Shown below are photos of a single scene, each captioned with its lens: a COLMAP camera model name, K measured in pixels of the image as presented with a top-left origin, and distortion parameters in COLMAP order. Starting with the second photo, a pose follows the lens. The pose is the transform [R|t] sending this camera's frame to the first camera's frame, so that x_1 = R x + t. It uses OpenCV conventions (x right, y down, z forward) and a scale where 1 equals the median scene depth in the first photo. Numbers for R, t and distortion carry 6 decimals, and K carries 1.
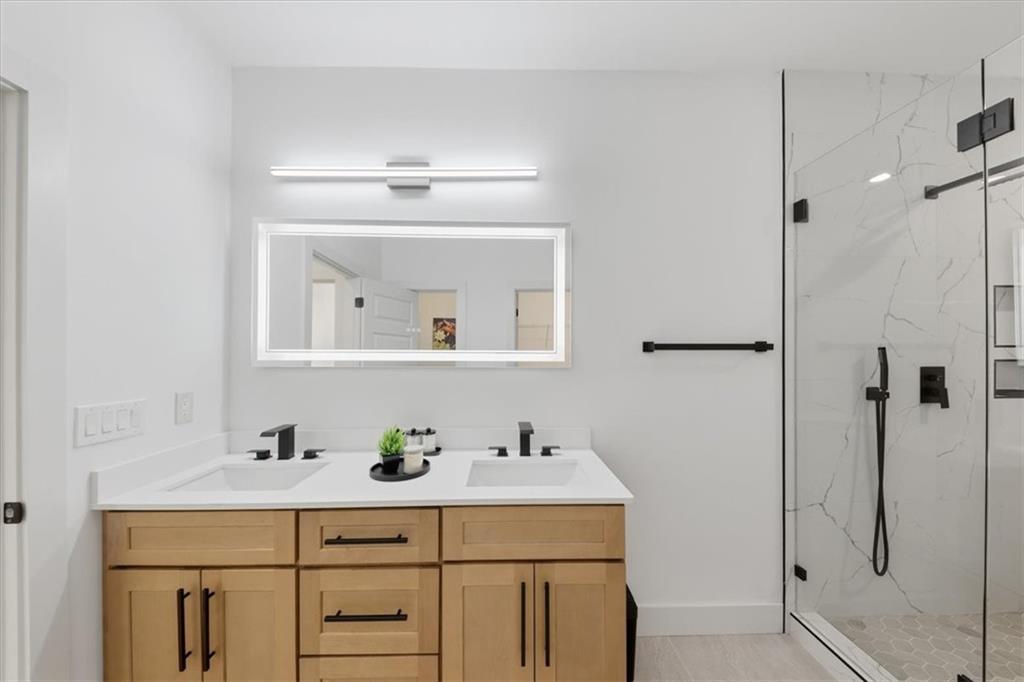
lens RADIAL K [[332.6, 0, 531.1], [0, 332.6, 356.6], [0, 0, 1]] dist [0.000336, -0.010342]
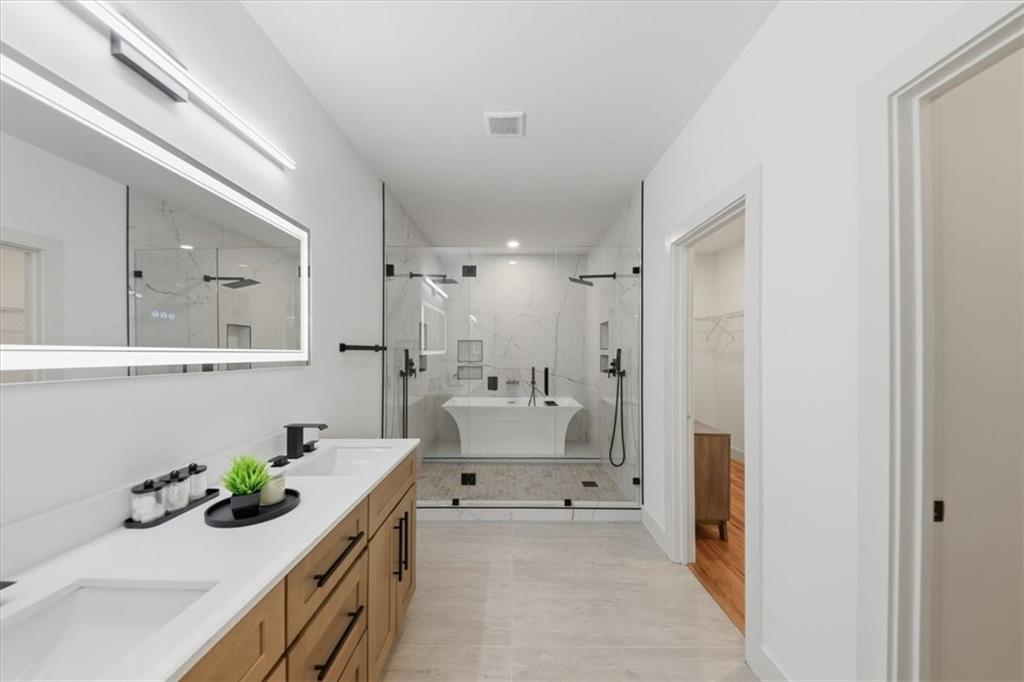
lens RADIAL K [[327.3, 0, 512.0], [0, 327.3, 348.4], [0, 0, 1]] dist [-0.014416, -0.002564]
pose [[0.035421, 0.011142, 0.999310, -0.901308], [0.002455, 0.999934, -0.011236, -0.010248], [-0.999369, 0.002851, 0.035391, 0.320635]]
